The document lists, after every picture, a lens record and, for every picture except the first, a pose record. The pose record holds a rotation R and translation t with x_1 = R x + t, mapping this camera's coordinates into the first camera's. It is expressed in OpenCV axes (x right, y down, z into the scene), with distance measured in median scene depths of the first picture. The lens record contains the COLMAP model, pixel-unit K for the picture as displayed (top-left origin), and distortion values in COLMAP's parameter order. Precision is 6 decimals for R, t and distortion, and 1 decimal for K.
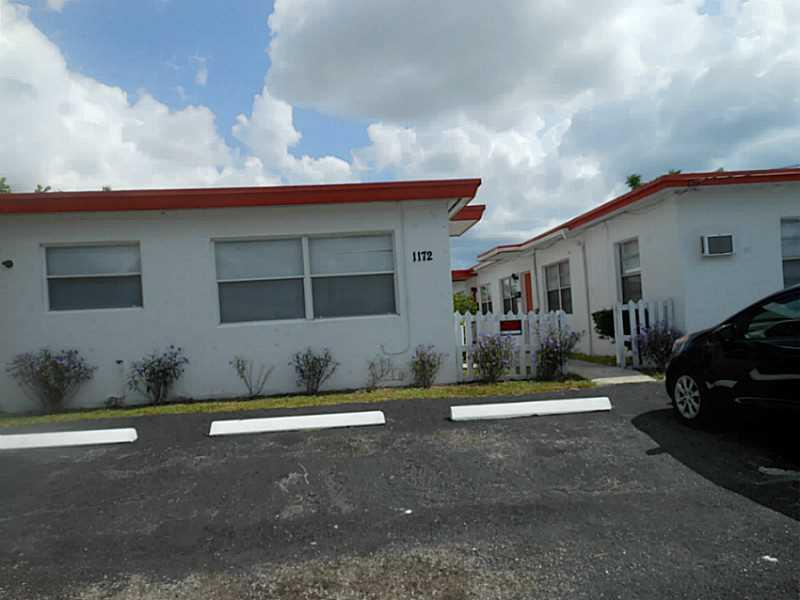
lens RADIAL K [[609.5, 0, 404.1], [0, 609.5, 302.7], [0, 0, 1]] dist [0.009943, 0.006260]
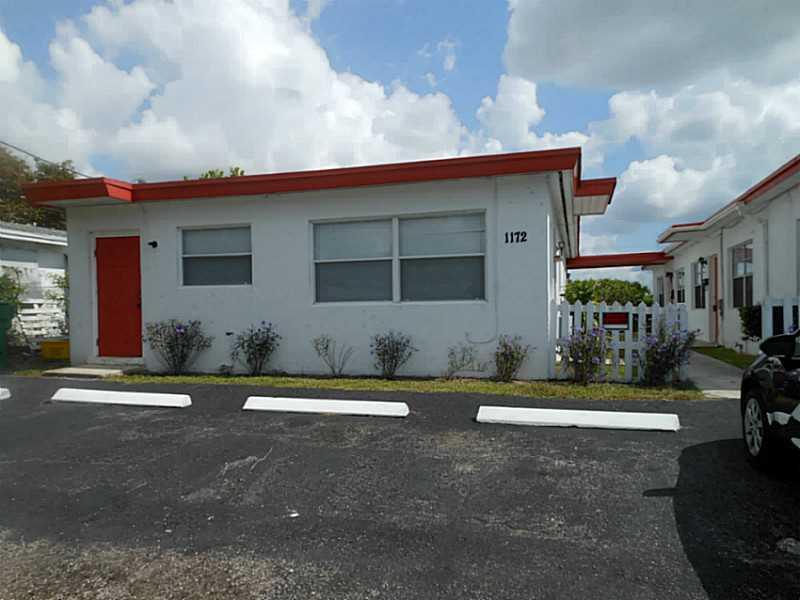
lens RADIAL K [[609.5, 0, 404.1], [0, 609.5, 302.7], [0, 0, 1]] dist [0.009943, 0.006260]
pose [[0.923629, 0.039744, -0.381221, 0.232466], [-0.027405, 0.998912, 0.037742, -0.008996], [0.382306, -0.024412, 0.923713, 0.099741]]
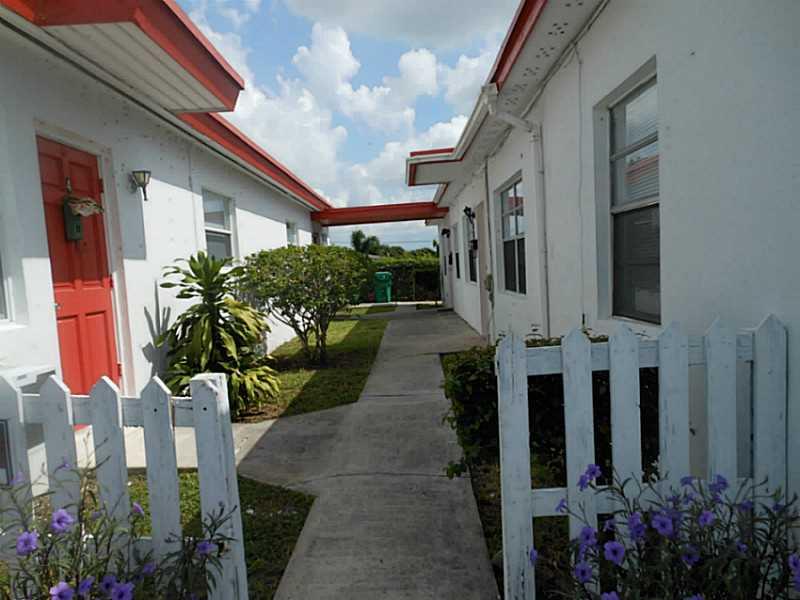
lens RADIAL K [[609.5, 0, 404.1], [0, 609.5, 302.7], [0, 0, 1]] dist [0.009943, 0.006260]
pose [[0.993008, 0.008014, -0.117778, 0.358447], [0.004072, 0.994774, 0.102024, -0.035296], [0.117980, -0.101790, 0.987785, 0.833664]]
